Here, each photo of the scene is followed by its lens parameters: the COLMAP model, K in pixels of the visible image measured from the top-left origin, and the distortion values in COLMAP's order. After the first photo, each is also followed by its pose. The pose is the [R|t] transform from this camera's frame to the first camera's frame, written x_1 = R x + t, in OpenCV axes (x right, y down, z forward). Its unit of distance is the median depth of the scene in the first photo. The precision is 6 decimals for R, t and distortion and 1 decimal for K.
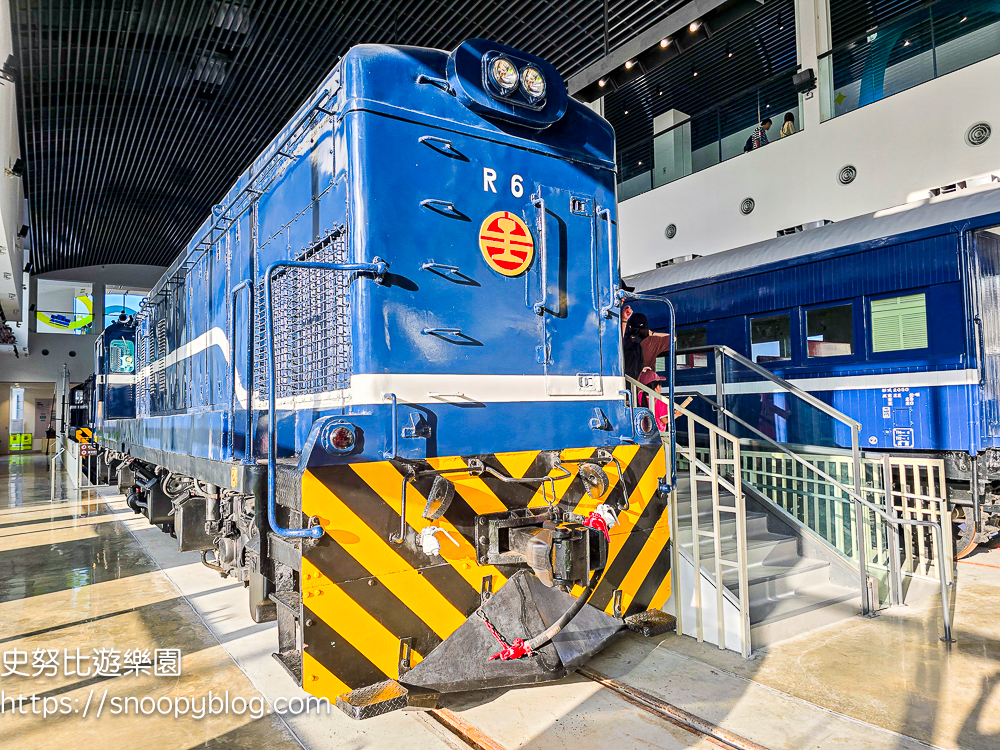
lens RADIAL K [[674.4, 0, 498.0], [0, 674.4, 374.2], [0, 0, 1]] dist [0.106890, -0.102681]
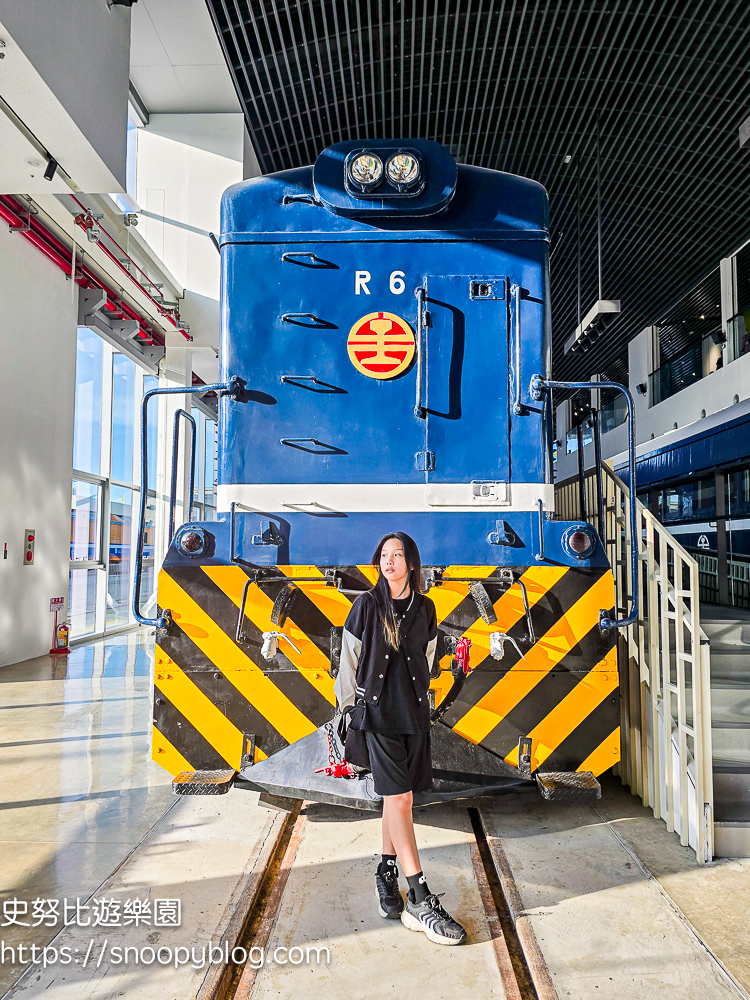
lens RADIAL K [[684.4, 0, 375.3], [0, 684.4, 503.7], [0, 0, 1]] dist [0.088561, -0.073388]
pose [[0.817339, -0.017312, -0.575896, 0.568276], [0.009715, 0.999820, -0.016267, 0.045204], [0.576075, 0.007701, 0.817361, 0.214015]]
